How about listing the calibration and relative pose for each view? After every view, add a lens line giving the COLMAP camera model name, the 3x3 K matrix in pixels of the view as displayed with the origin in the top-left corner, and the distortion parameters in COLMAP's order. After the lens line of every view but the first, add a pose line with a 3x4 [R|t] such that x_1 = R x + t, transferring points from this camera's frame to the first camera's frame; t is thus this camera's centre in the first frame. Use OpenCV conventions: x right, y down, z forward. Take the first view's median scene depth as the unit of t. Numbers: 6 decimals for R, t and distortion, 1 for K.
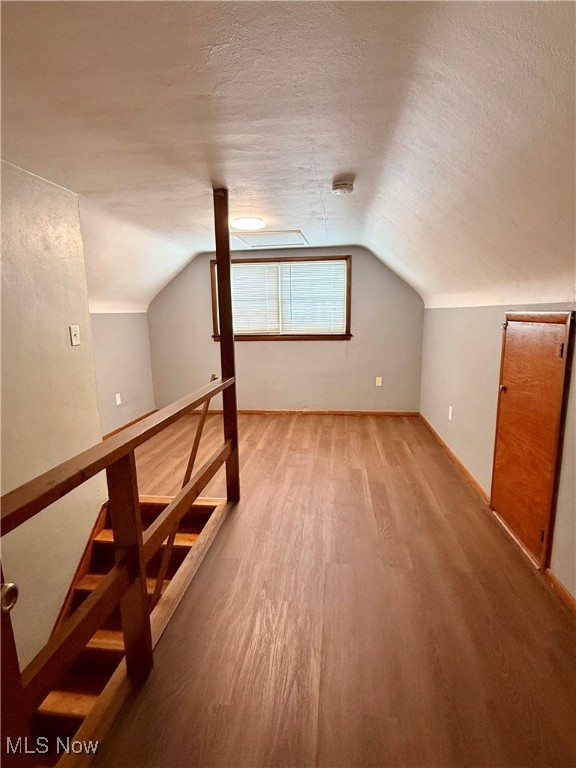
lens RADIAL K [[399.8, 0, 288.0], [0, 399.8, 384.0], [0, 0, 1]] dist [-0.000406, -0.000184]
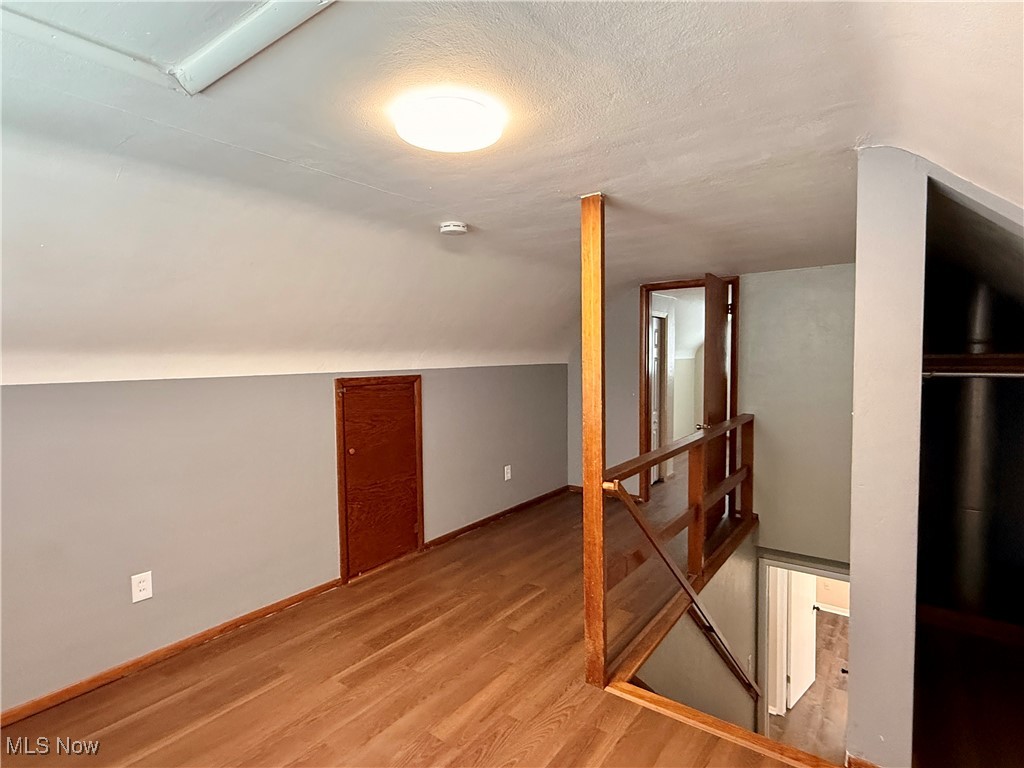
lens RADIAL K [[533.1, 0, 512.0], [0, 533.1, 384.0], [0, 0, 1]] dist [-0.000406, -0.000184]
pose [[-0.870555, 0.021473, 0.491603, -0.381825], [0.133120, 0.972071, 0.193277, -0.277289], [-0.473723, 0.233701, -0.849100, 1.497697]]
